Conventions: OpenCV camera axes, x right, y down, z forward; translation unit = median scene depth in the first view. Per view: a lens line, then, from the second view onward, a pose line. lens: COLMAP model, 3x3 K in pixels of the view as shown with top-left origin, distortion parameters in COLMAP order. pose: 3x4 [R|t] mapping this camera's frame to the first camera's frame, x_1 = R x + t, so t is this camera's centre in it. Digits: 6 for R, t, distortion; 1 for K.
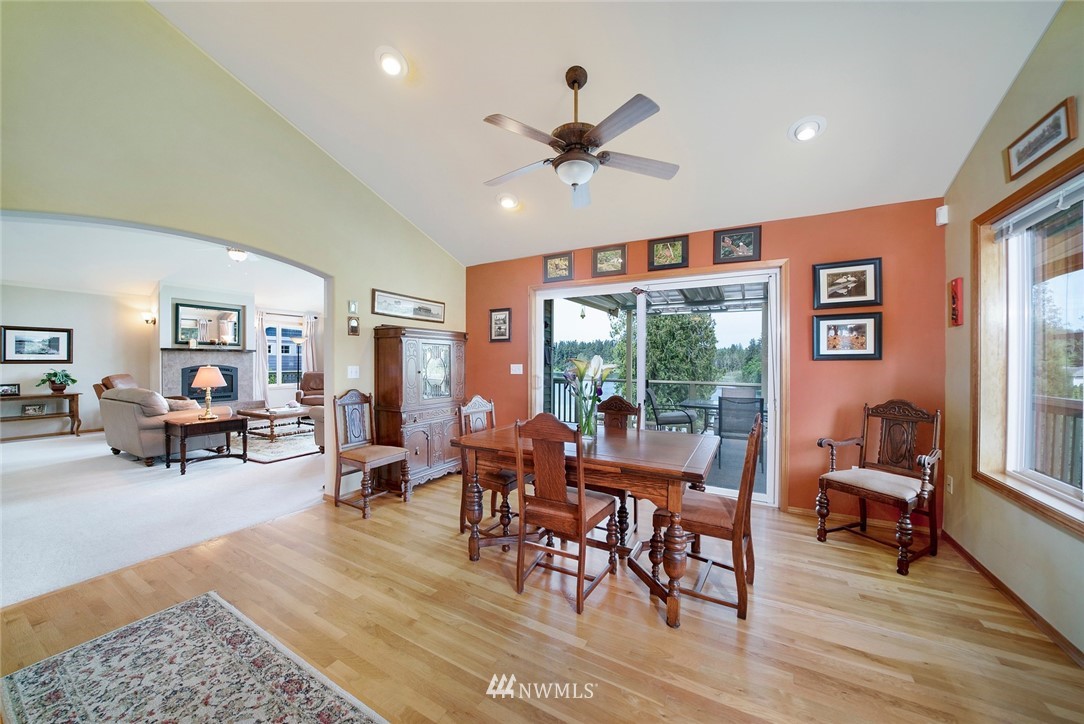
lens RADIAL K [[379.1, 0, 541.4], [0, 379.1, 361.6], [0, 0, 1]] dist [-0.015997, 0.000589]
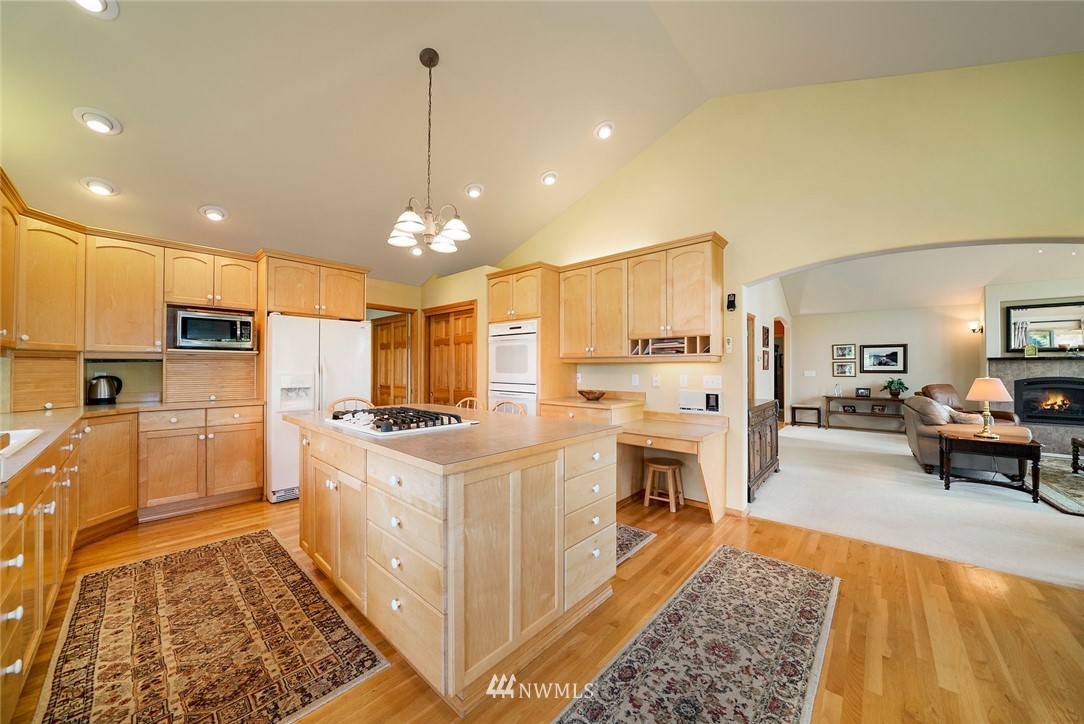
lens RADIAL K [[379.1, 0, 540.4], [0, 379.1, 366.9], [0, 0, 1]] dist [-0.015997, 0.000589]
pose [[-0.211297, -0.008314, -0.977387, 0.135638], [-0.008484, 0.999942, -0.006672, 0.002273], [0.977385, 0.006883, -0.211355, 0.127762]]
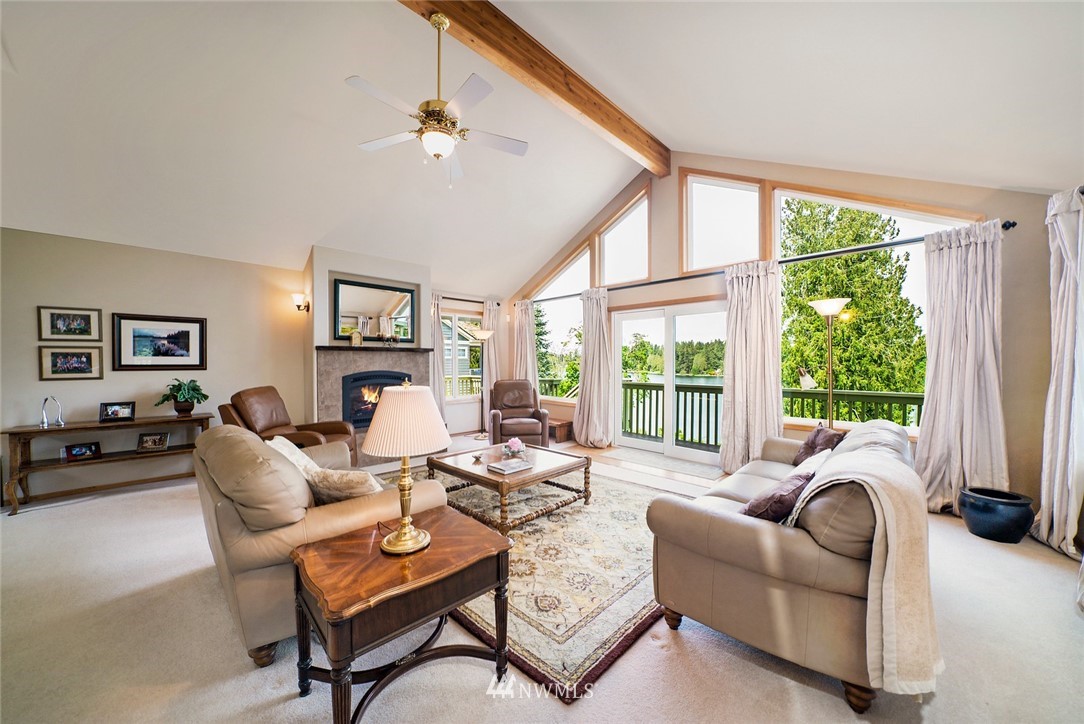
lens RADIAL K [[379.1, 0, 545.5], [0, 379.1, 362.5], [0, 0, 1]] dist [-0.015997, 0.000589]
pose [[0.961866, -0.005087, -0.273474, -0.527109], [0.004178, 0.999984, -0.003906, -0.003401], [0.273489, 0.002614, 0.961872, 0.553740]]
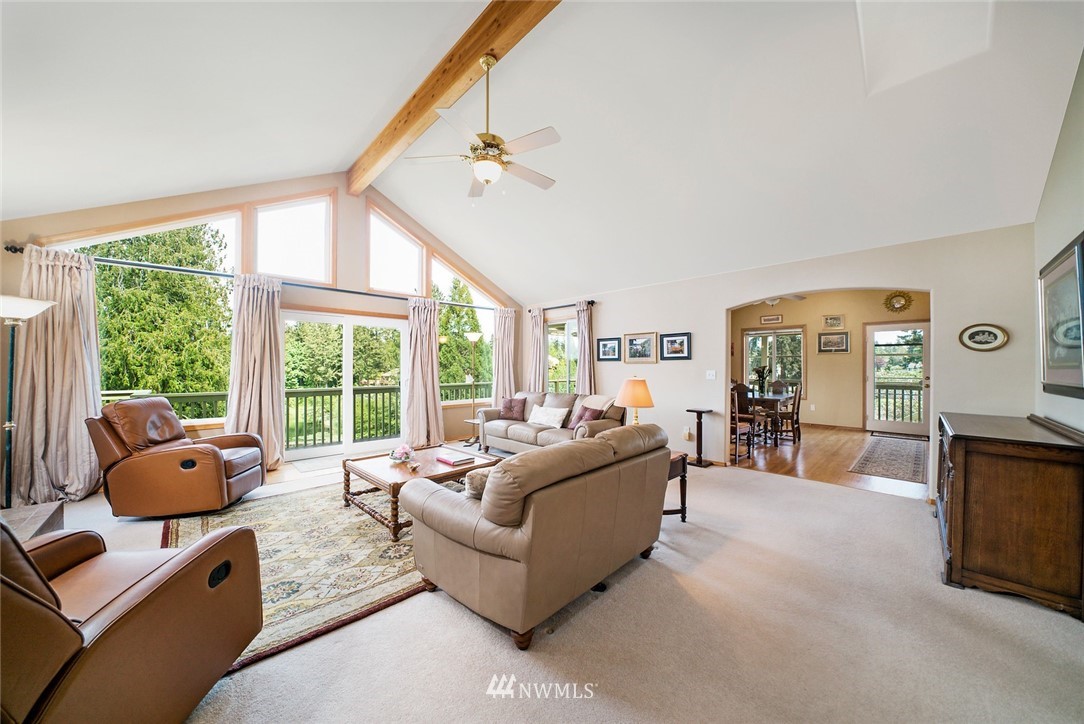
lens RADIAL K [[379.1, 0, 543.6], [0, 379.1, 365.5], [0, 0, 1]] dist [-0.015997, 0.000589]
pose [[0.258909, -0.002987, 0.965897, -1.600216], [0.004235, 0.999989, 0.001957, -0.014848], [-0.965893, 0.003584, 0.258919, 0.876583]]
